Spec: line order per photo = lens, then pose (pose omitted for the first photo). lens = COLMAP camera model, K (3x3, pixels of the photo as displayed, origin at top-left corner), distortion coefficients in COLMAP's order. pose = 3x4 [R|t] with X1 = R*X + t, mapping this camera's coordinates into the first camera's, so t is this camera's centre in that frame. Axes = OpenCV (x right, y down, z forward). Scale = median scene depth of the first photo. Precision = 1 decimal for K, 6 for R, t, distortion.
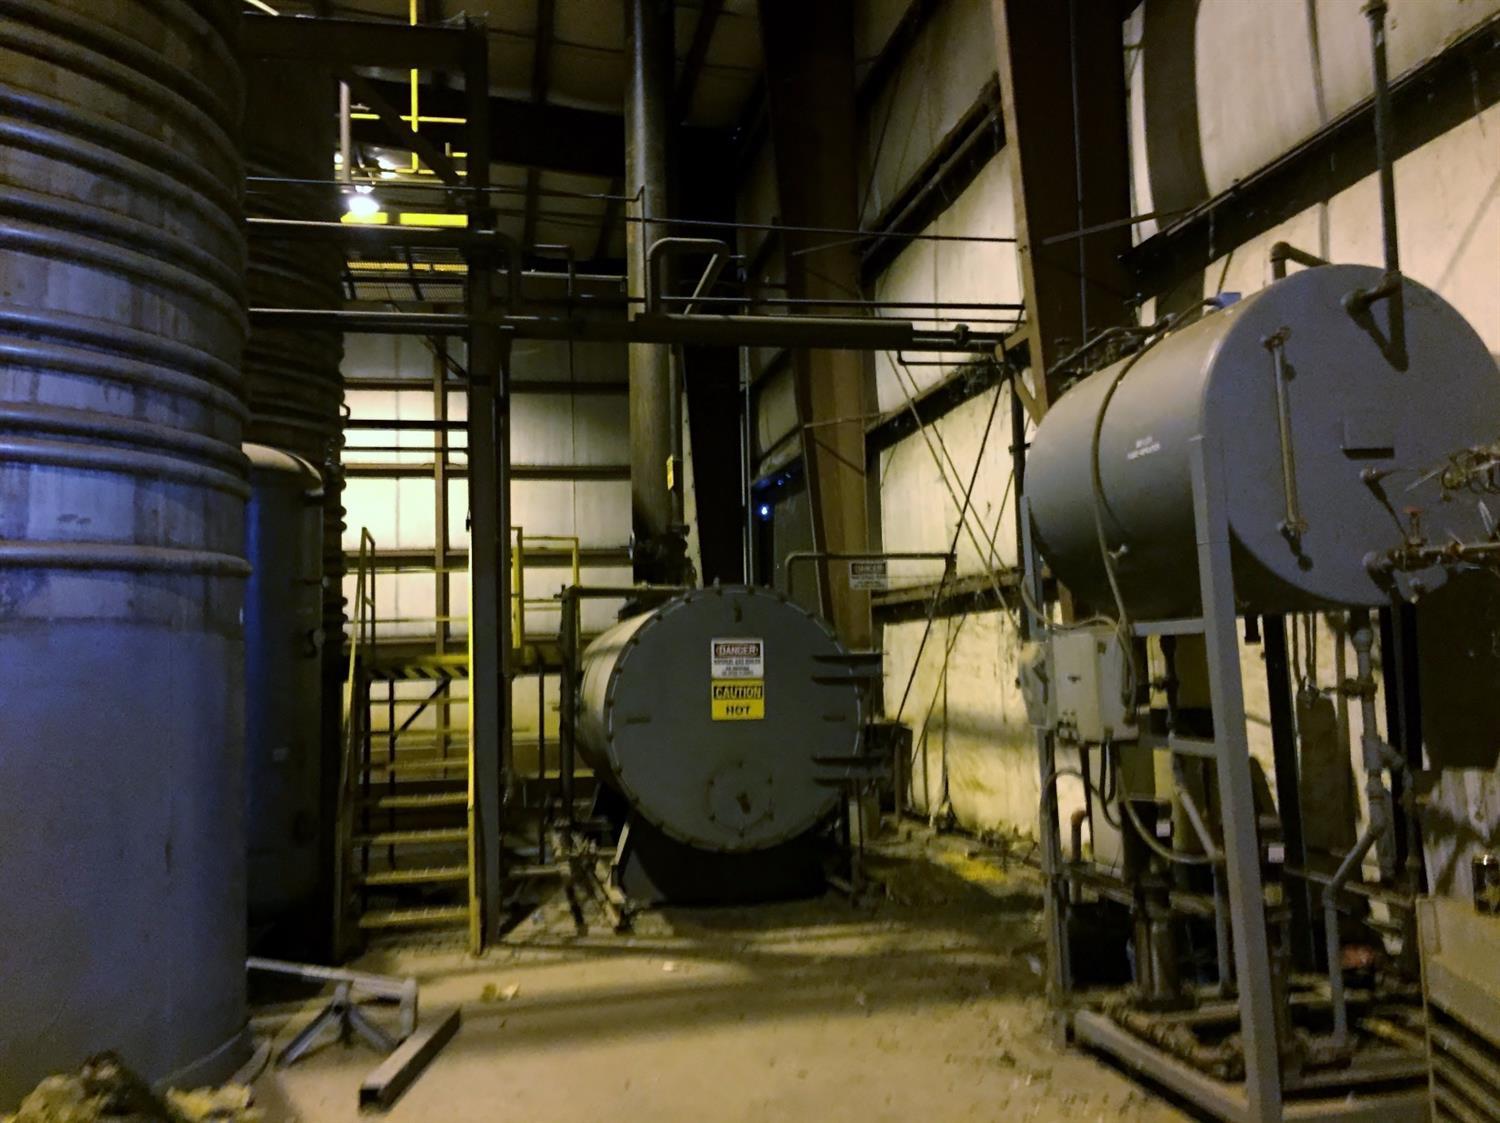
lens RADIAL K [[1259.6, 0, 758.6], [0, 1259.6, 559.8], [0, 0, 1]] dist [0.074542, -0.081540]
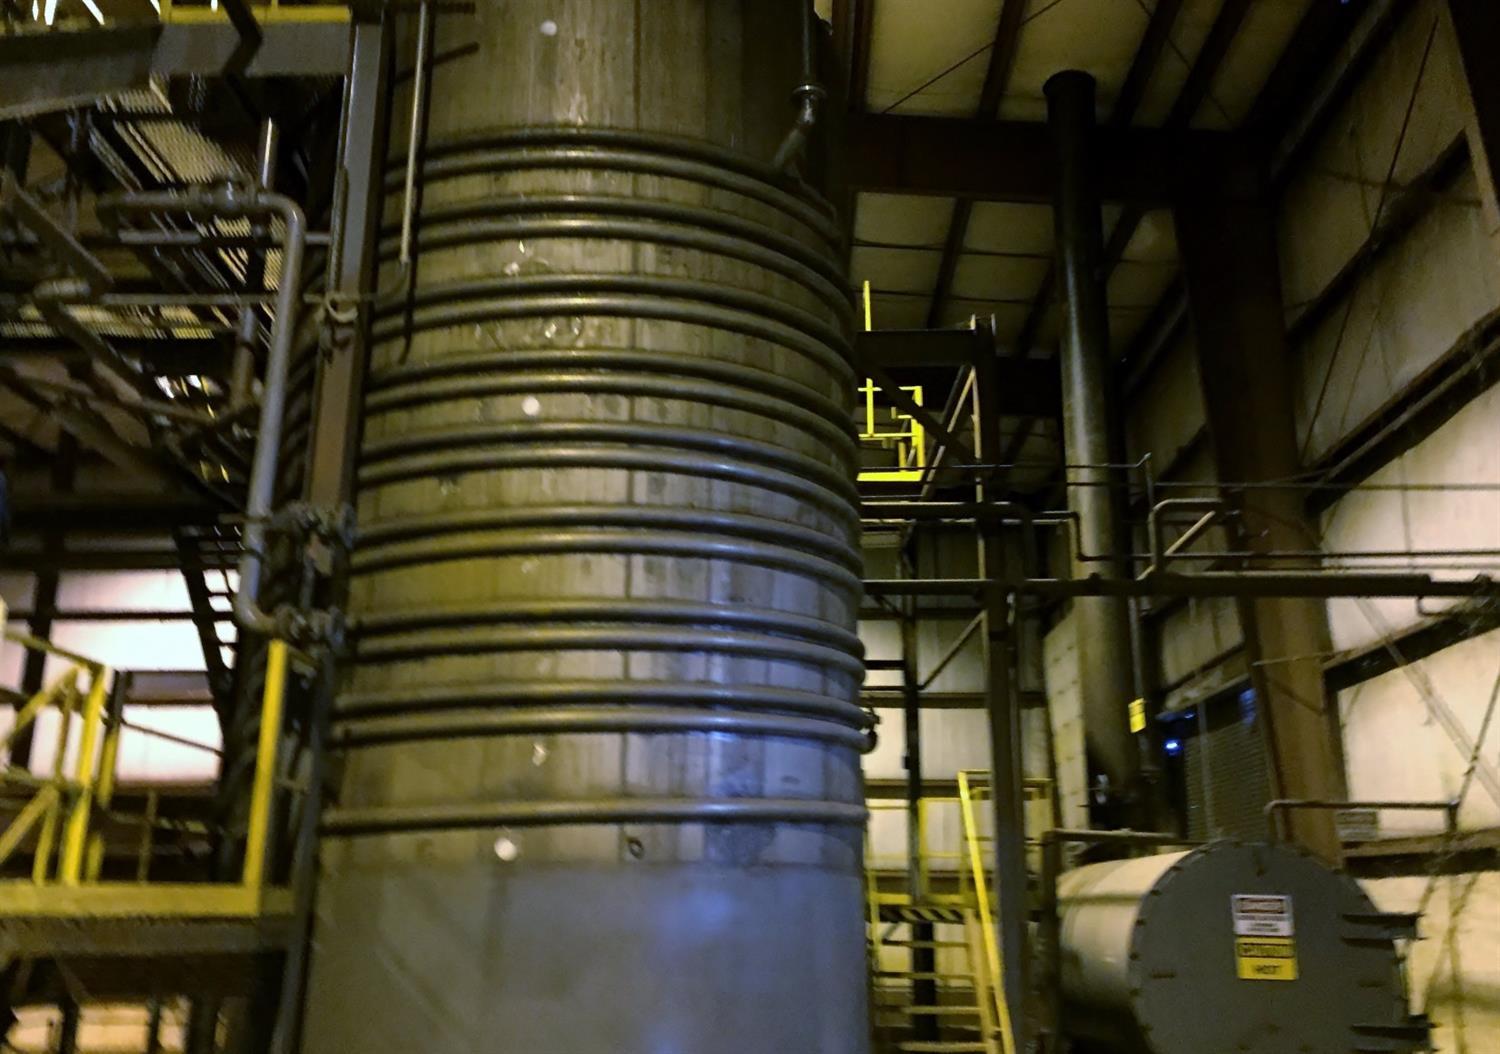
lens RADIAL K [[1334.1, 0, 748.6], [0, 1334.1, 522.1], [0, 0, 1]] dist [0.020975, -0.009253]
pose [[0.970171, -0.033056, -0.240156, -0.112550], [-0.014266, 0.981158, -0.192679, -0.011681], [0.242000, 0.190358, 0.951420, -0.114920]]
